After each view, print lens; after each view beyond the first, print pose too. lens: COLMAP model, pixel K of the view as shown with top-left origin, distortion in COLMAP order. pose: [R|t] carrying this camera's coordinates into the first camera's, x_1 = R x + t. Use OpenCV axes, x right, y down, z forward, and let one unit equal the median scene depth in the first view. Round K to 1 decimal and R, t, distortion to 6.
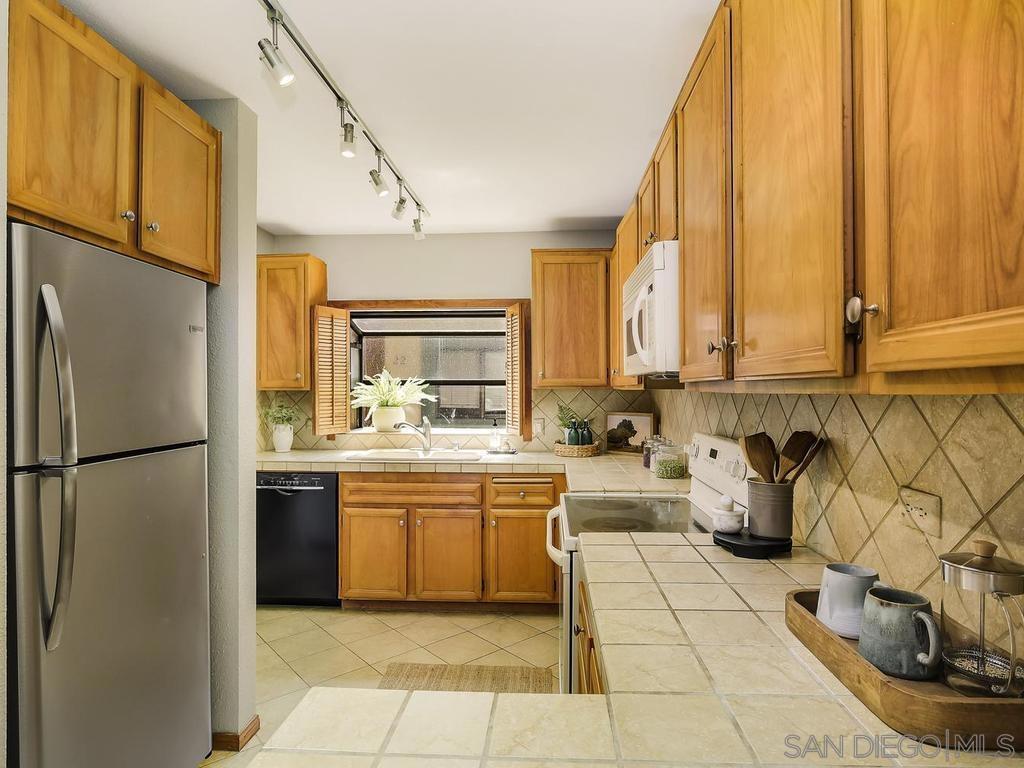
lens RADIAL K [[562.9, 0, 511.3], [0, 562.9, 389.4], [0, 0, 1]] dist [-0.022983, 0.001128]
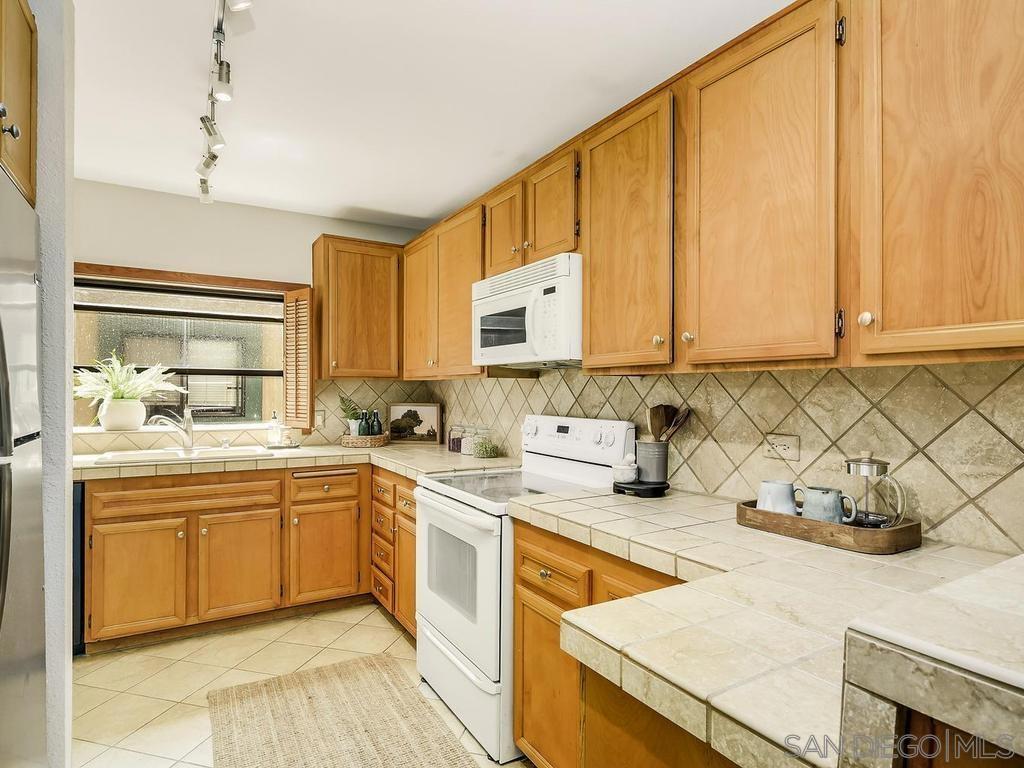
lens RADIAL K [[562.9, 0, 507.9], [0, 562.9, 390.6], [0, 0, 1]] dist [-0.022983, 0.001128]
pose [[0.828118, 0.005928, 0.560522, -0.257170], [-0.006447, 0.999979, -0.001052, 0.019006], [-0.560516, -0.002743, 0.828139, 0.030096]]
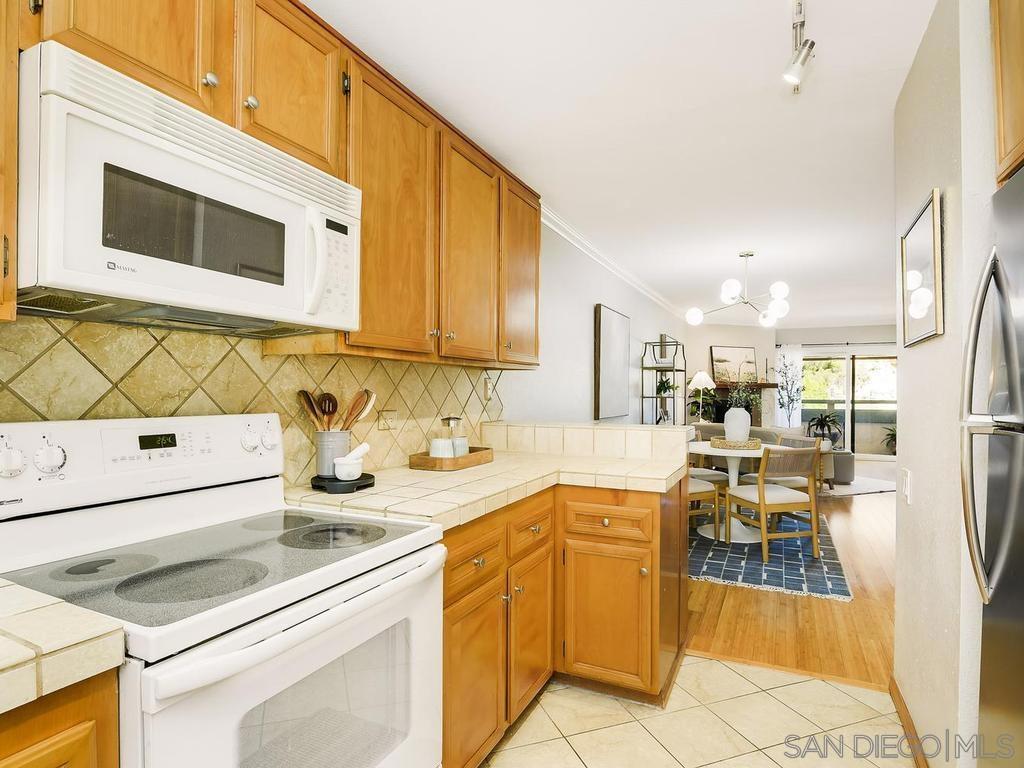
lens RADIAL K [[562.9, 0, 506.6], [0, 562.9, 391.1], [0, 0, 1]] dist [-0.022983, 0.001128]
pose [[-0.926218, -0.004731, 0.376958, -0.153405], [-0.005633, 0.999983, -0.001291, 0.033059], [-0.376946, -0.003319, -0.926229, 0.868400]]
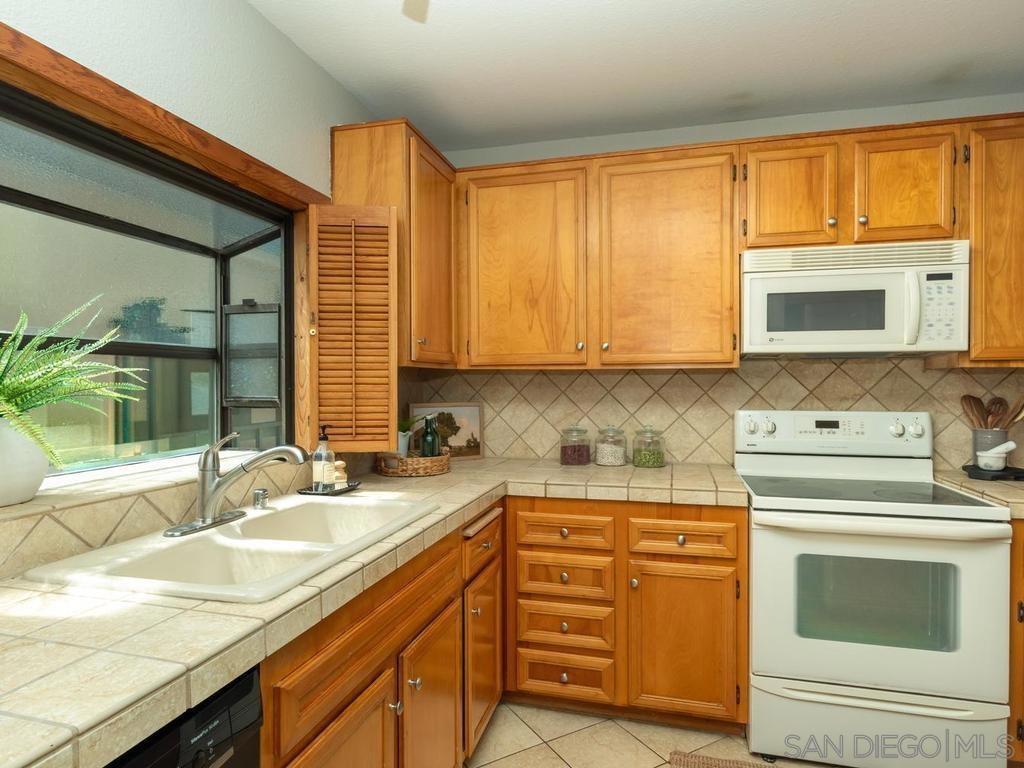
lens RADIAL K [[590.1, 0, 512.2], [0, 590.1, 385.7], [0, 0, 1]] dist [0.002234, 0.000808]
pose [[0.197136, -0.007000, 0.980351, -0.564033], [0.001585, 0.999975, 0.006822, 0.016139], [-0.980375, 0.000209, 0.197143, 0.835430]]
